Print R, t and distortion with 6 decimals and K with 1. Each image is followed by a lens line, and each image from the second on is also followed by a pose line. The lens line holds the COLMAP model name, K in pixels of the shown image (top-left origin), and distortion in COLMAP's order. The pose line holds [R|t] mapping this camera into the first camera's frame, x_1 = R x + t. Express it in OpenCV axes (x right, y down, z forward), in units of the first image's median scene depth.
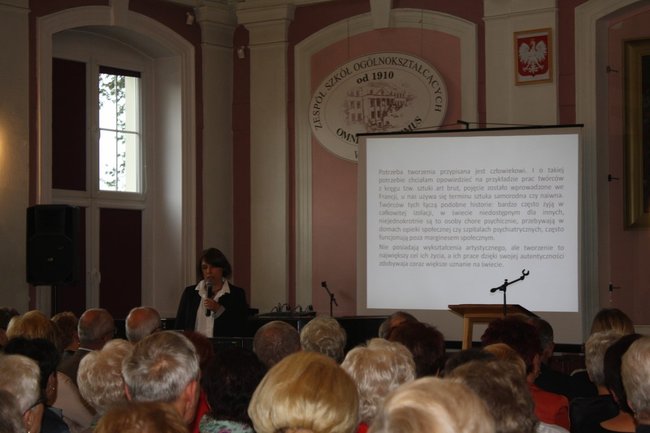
lens RADIAL K [[1529.5, 0, 325.0], [0, 1529.5, 216.5], [0, 0, 1]] dist [0.099807, -0.145754]
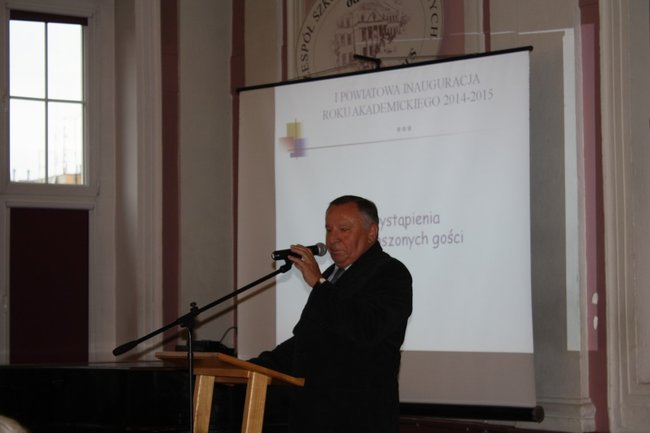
lens RADIAL K [[1514.0, 0, 325.0], [0, 1514.0, 216.5], [0, 0, 1]] dist [0.064821, 0.448881]
pose [[0.942314, -0.027656, -0.333585, 0.229656], [0.023228, 0.999581, -0.017259, 0.014639], [0.333922, 0.008515, 0.942562, 0.381985]]
